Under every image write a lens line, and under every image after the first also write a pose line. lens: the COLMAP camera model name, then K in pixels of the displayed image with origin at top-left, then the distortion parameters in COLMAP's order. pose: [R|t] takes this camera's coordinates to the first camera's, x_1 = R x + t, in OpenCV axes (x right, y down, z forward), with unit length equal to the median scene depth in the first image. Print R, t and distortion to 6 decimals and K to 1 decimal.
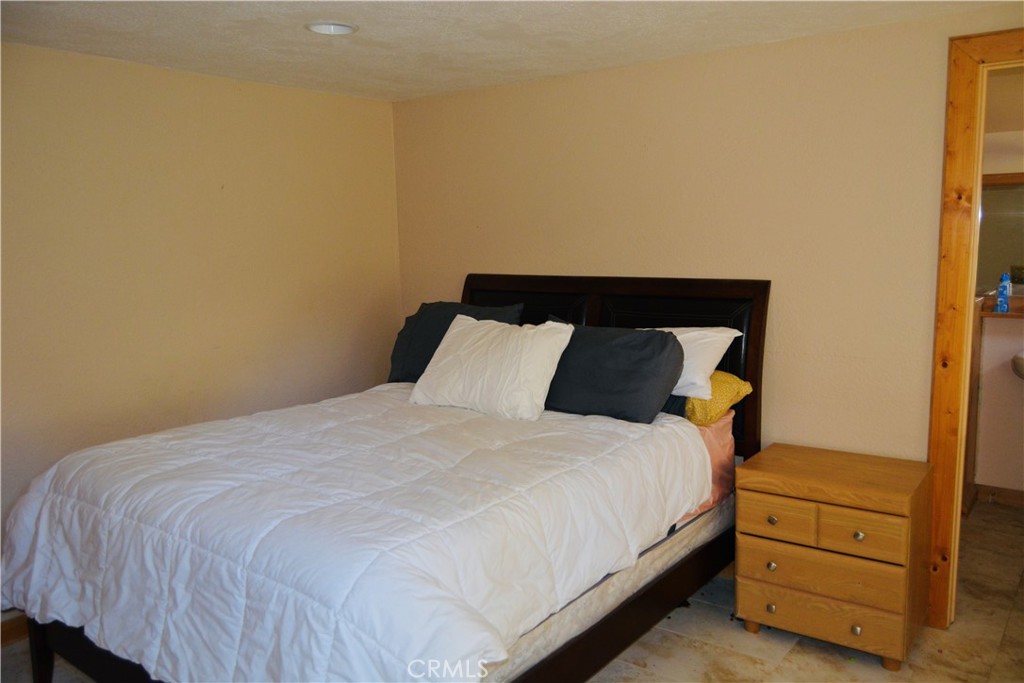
lens RADIAL K [[791.3, 0, 509.1], [0, 791.3, 345.4], [0, 0, 1]] dist [-0.011495, 0.006663]
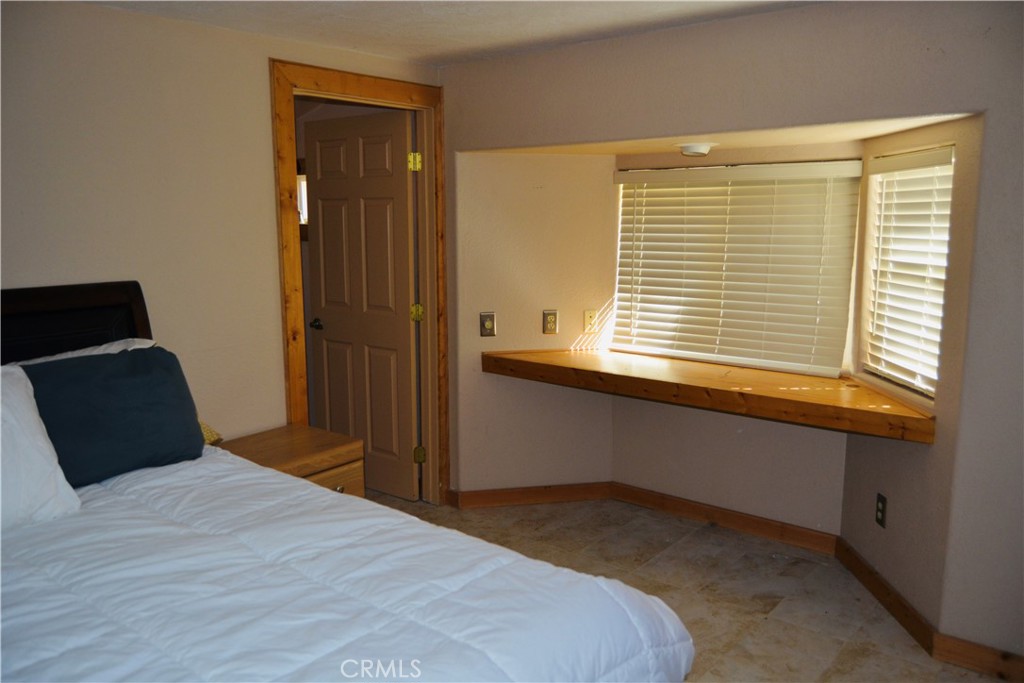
lens RADIAL K [[791.3, 0, 509.1], [0, 791.3, 345.4], [0, 0, 1]] dist [-0.011495, 0.006663]
pose [[0.047661, -0.141980, 0.988722, -0.607691], [0.153403, 0.979144, 0.133210, -0.073885], [-0.987014, 0.145324, 0.068447, 0.607450]]
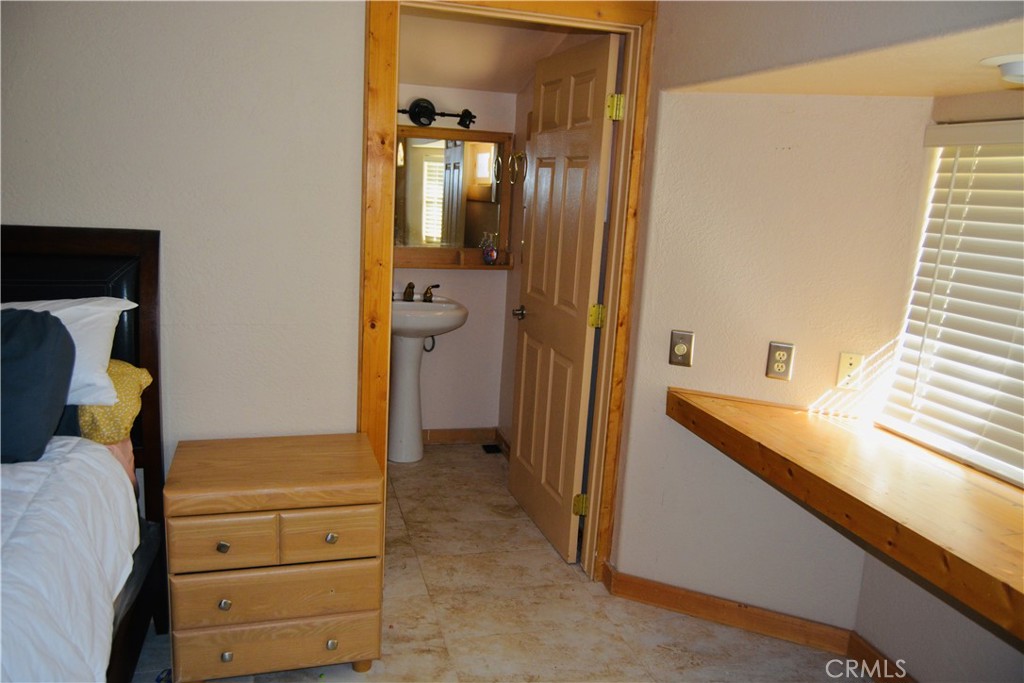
lens RADIAL K [[791.3, 0, 509.1], [0, 791.3, 345.4], [0, 0, 1]] dist [-0.011495, 0.006663]
pose [[0.602323, -0.105085, 0.791306, -0.085072], [0.049243, 0.994301, 0.094559, -0.032404], [-0.796732, -0.017989, 0.604064, 0.317944]]
